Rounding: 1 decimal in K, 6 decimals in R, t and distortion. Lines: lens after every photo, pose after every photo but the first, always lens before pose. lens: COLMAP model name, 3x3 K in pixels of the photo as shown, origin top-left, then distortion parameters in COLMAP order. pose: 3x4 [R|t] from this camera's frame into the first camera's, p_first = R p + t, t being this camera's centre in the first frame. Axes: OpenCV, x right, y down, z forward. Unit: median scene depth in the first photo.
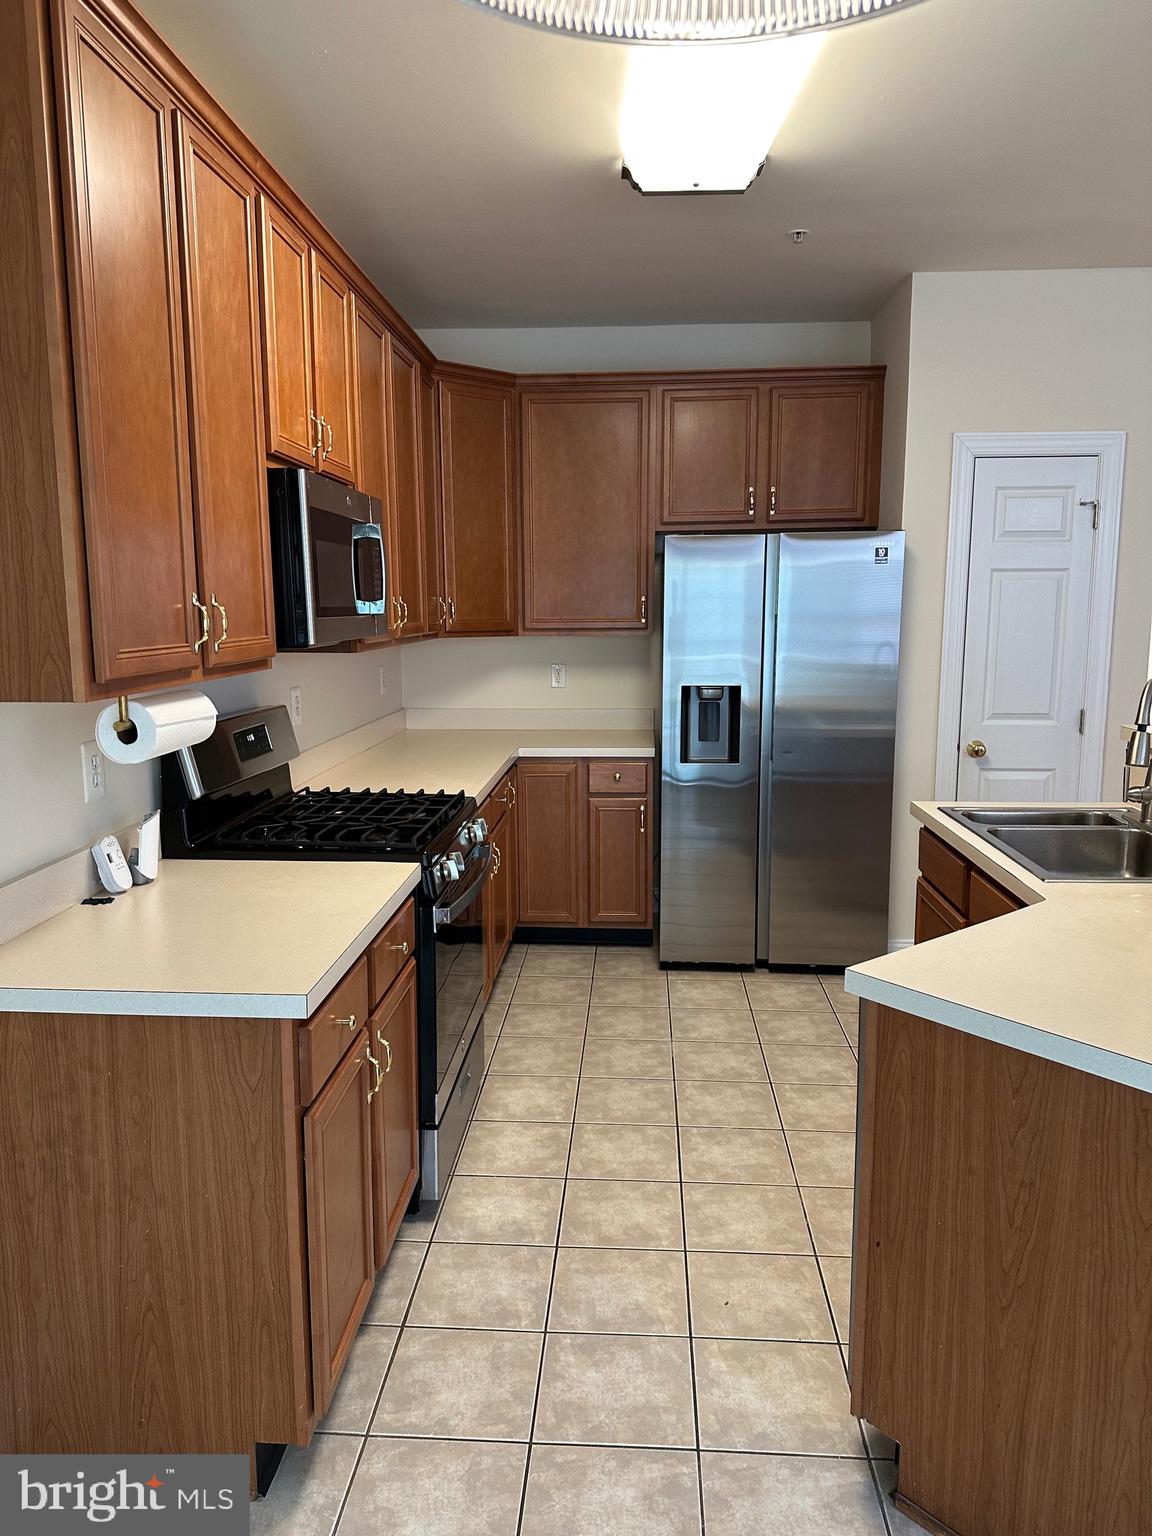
lens RADIAL K [[1079.8, 0, 569.1], [0, 1079.8, 771.8], [0, 0, 1]] dist [0.049593, -0.066323]
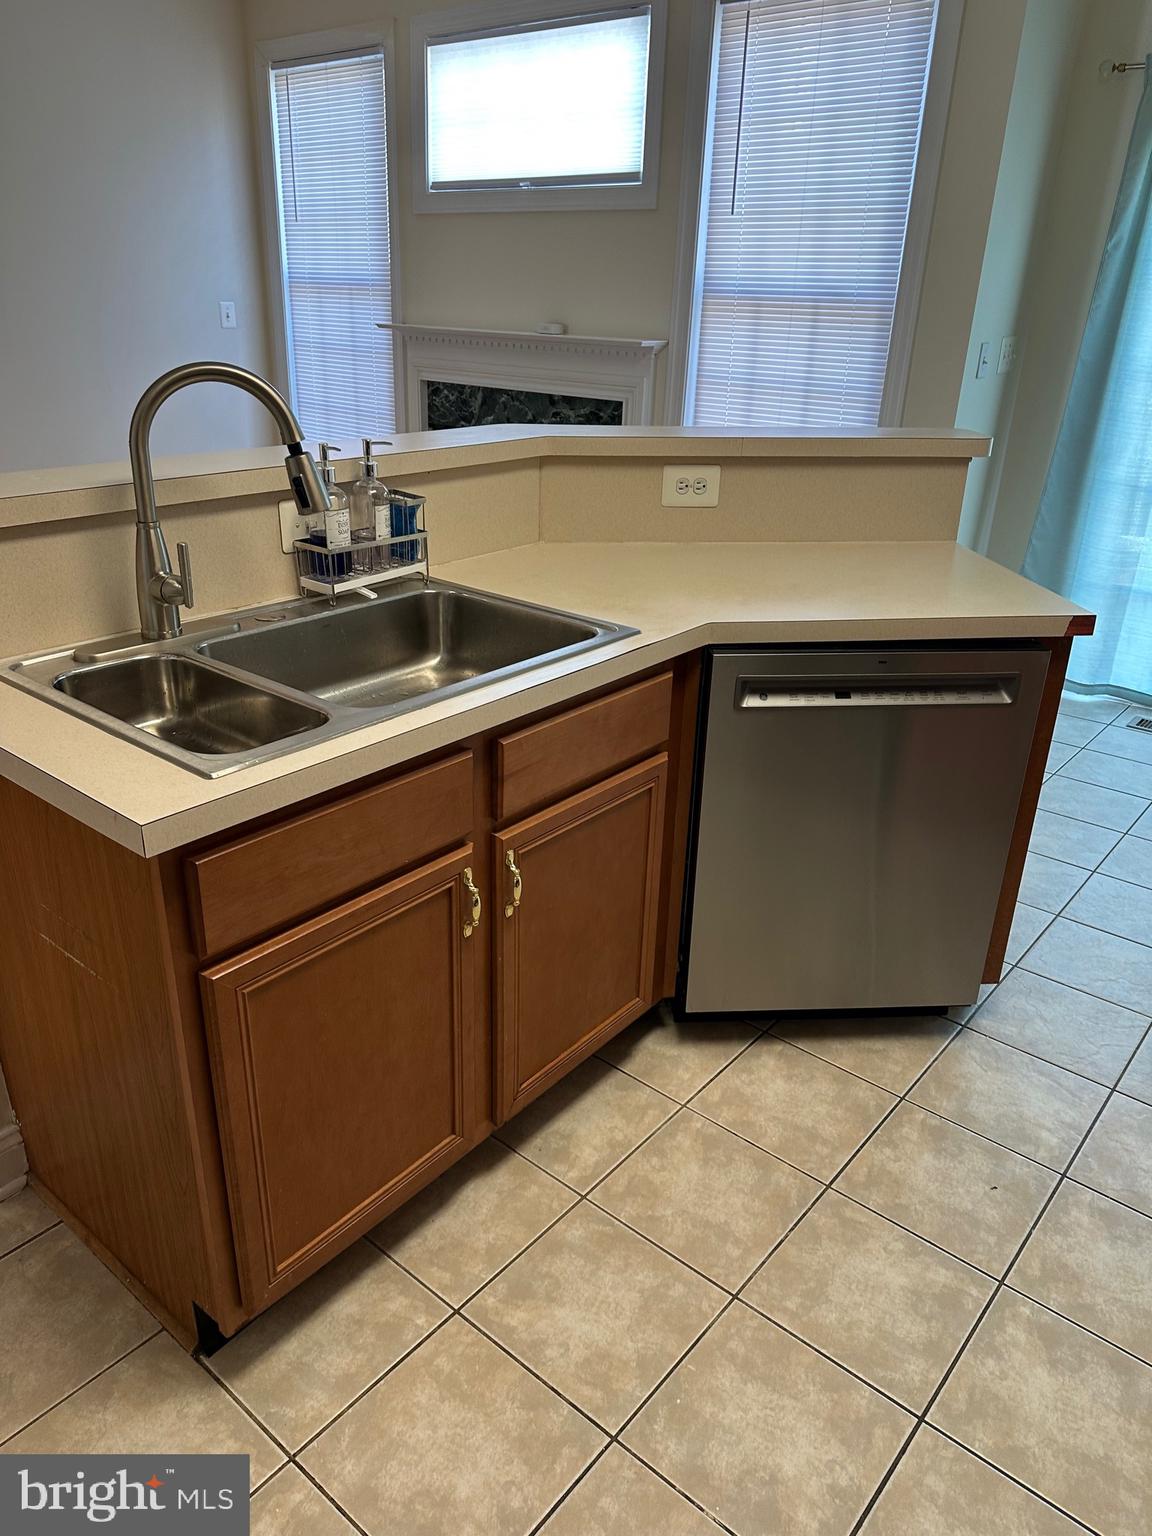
lens RADIAL K [[1079.8, 0, 563.0], [0, 1079.8, 770.6], [0, 0, 1]] dist [0.049593, -0.066323]
pose [[-0.806620, -0.243748, 0.538472, 0.027905], [0.072783, 0.863117, 0.499732, -0.129488], [-0.586572, 0.442285, -0.678466, 1.024344]]
